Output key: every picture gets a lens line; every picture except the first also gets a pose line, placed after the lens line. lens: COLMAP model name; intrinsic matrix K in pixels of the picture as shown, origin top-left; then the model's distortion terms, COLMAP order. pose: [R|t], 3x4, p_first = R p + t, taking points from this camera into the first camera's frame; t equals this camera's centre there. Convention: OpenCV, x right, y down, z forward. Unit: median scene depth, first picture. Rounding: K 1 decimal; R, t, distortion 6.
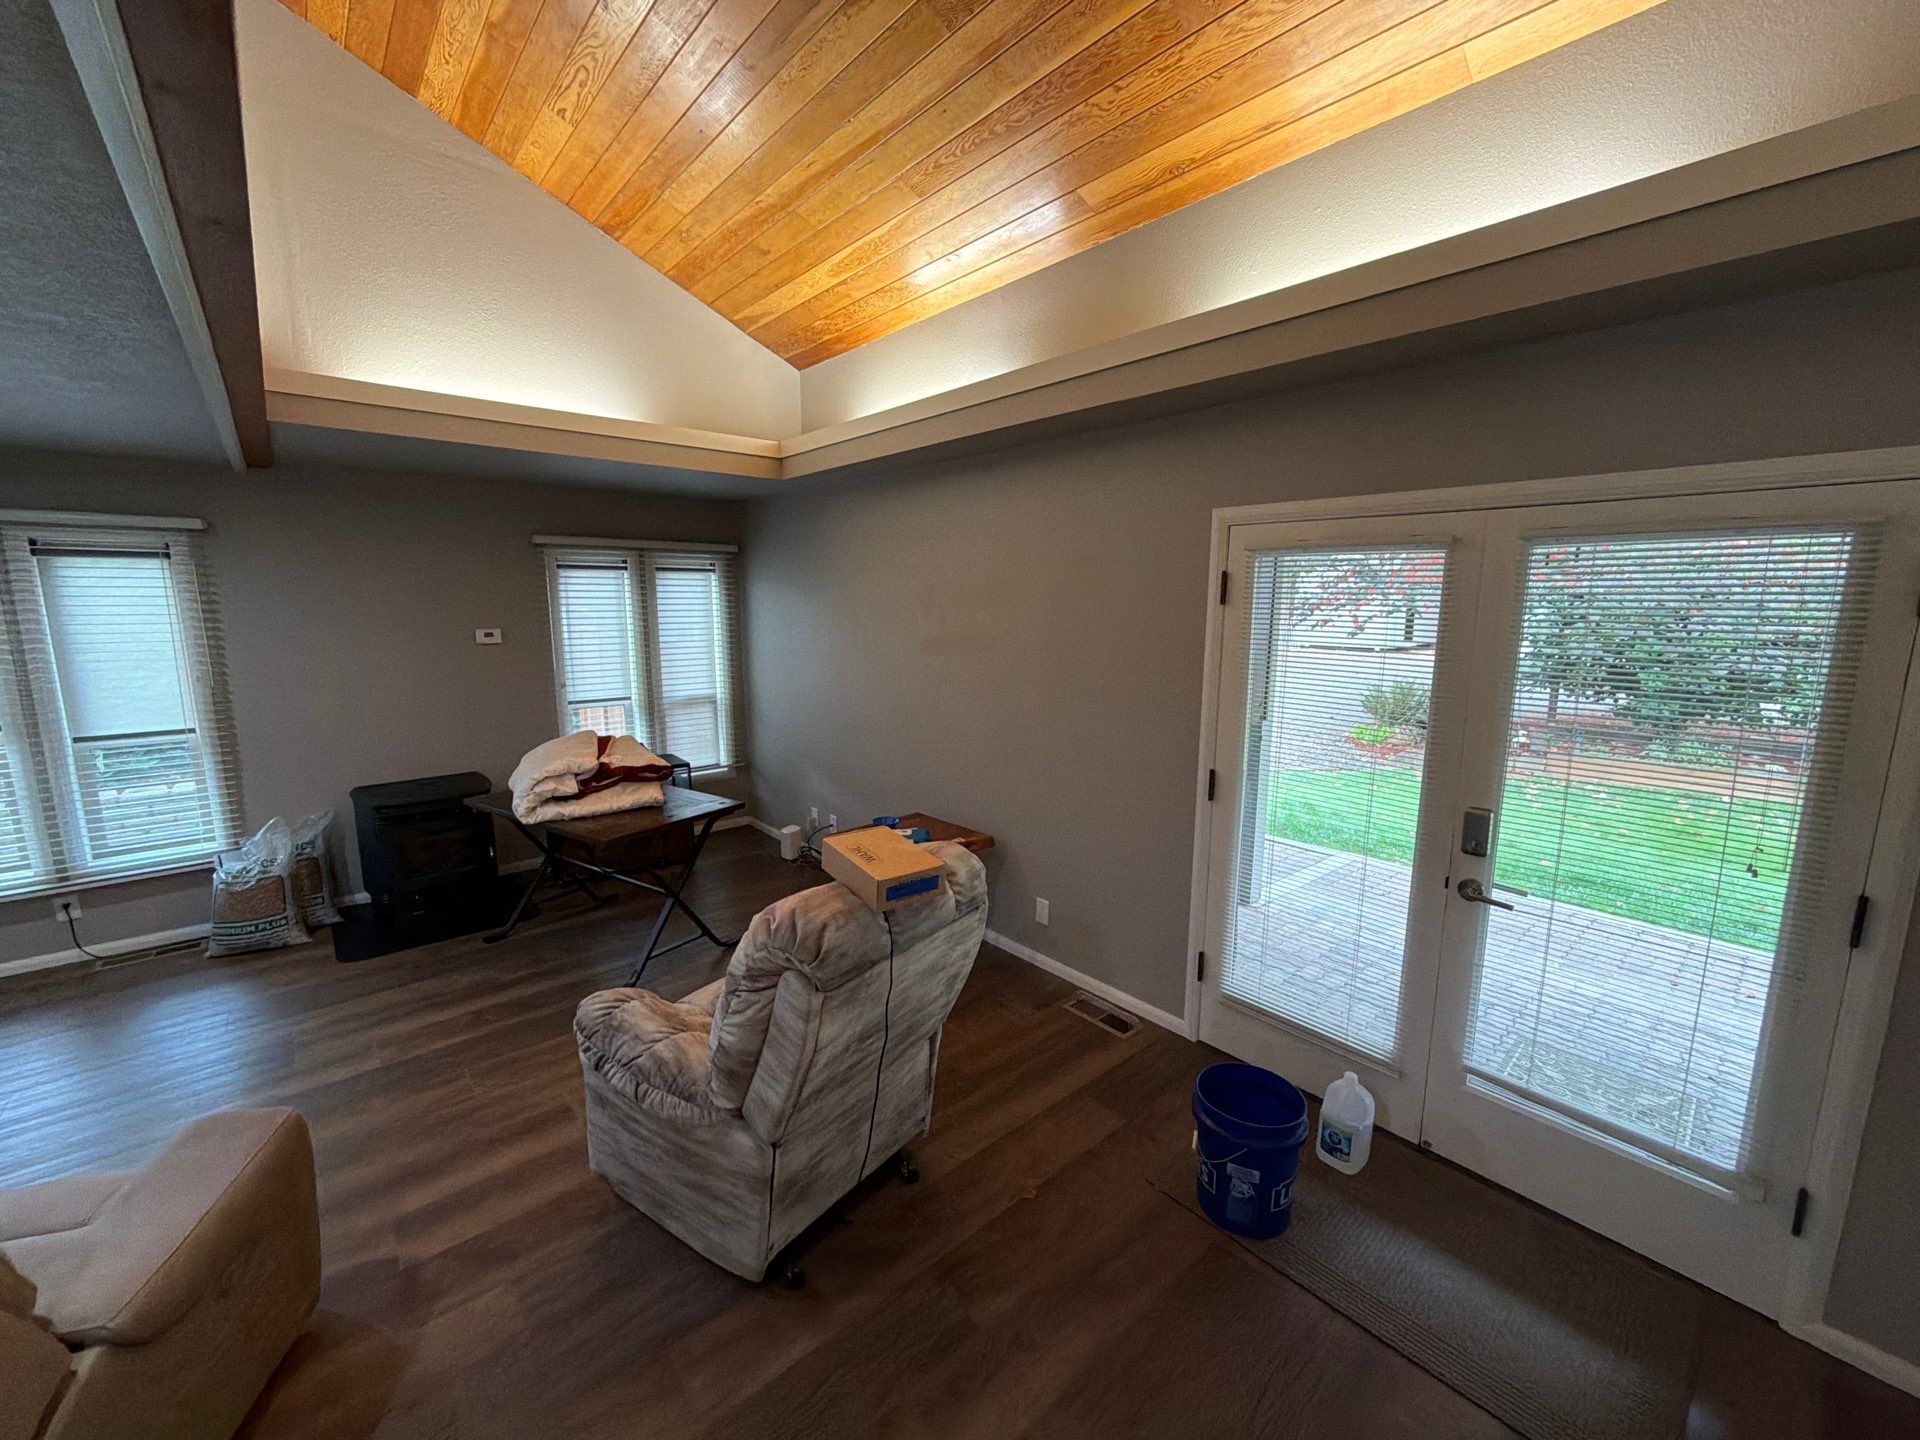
lens RADIAL K [[767.1, 0, 960.0], [0, 767.1, 720.0], [0, 0, 1]] dist [0.001193, 0.000519]
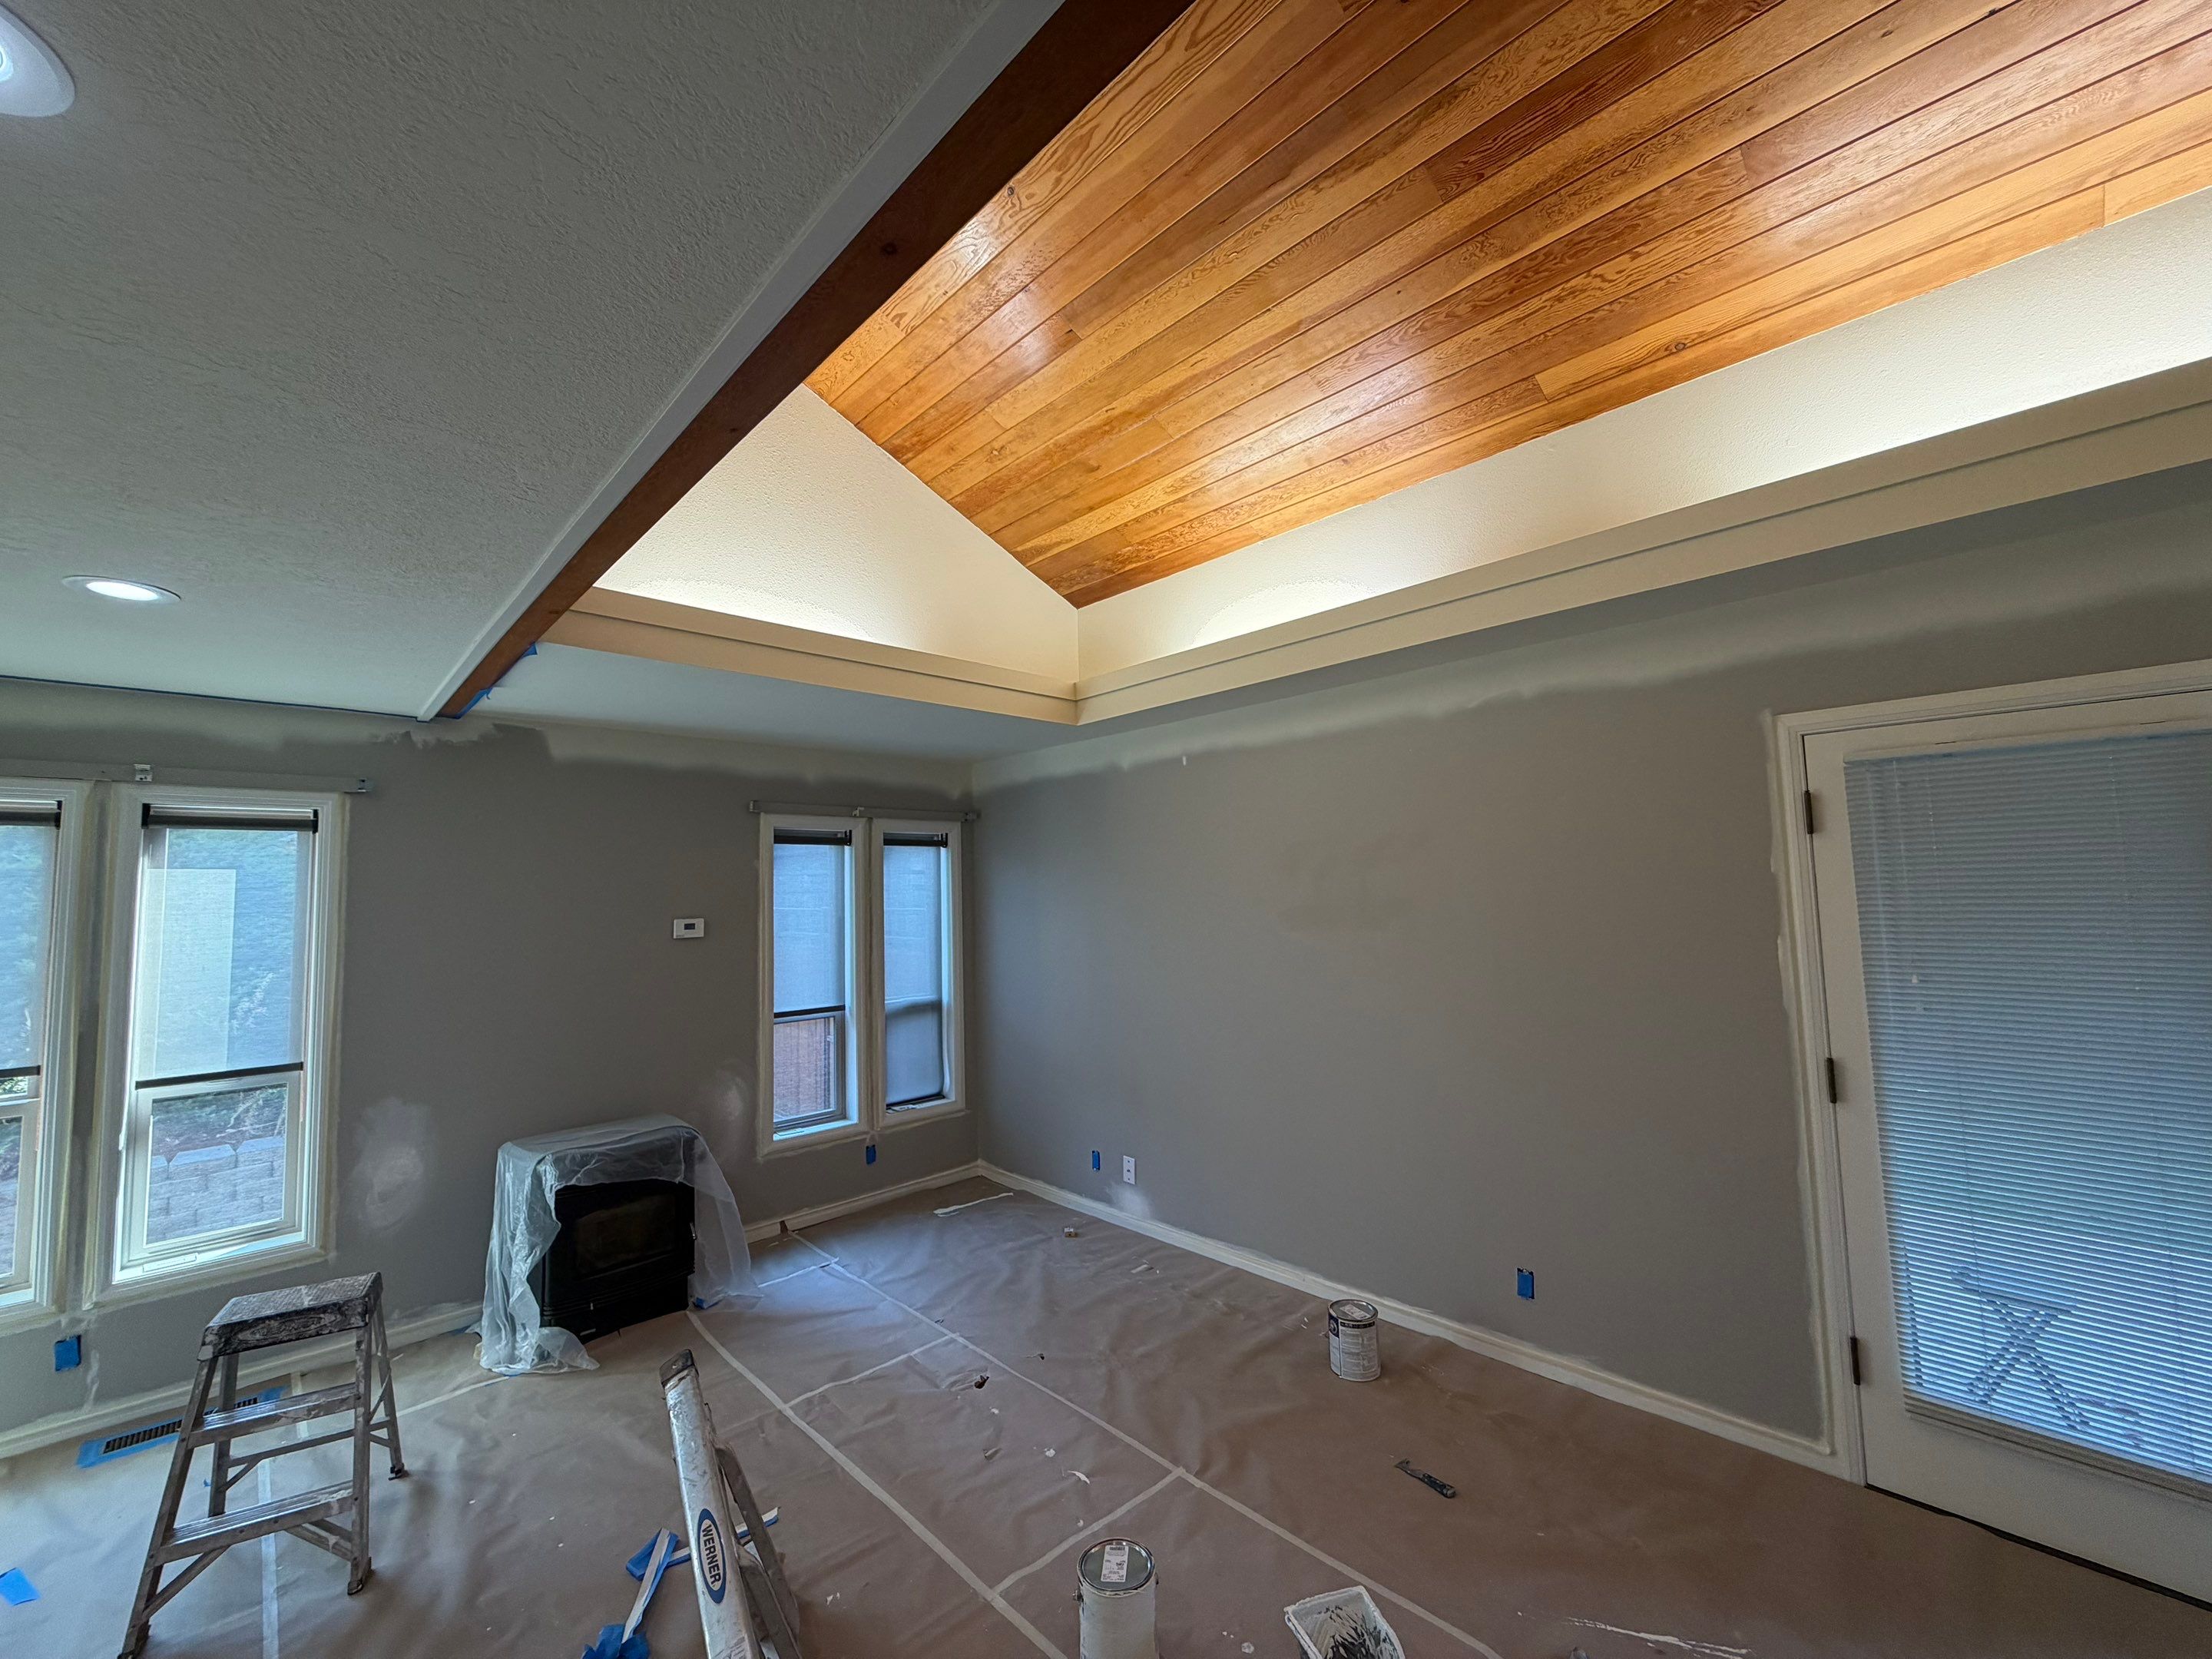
lens RADIAL K [[883.8, 0, 1106.0], [0, 883.8, 829.5], [0, 0, 1]] dist [0.001193, 0.000519]
pose [[0.998659, -0.026804, 0.044283, -0.286642], [0.036198, 0.973156, -0.227284, 0.014251], [-0.037002, 0.228582, 0.972821, 0.118032]]
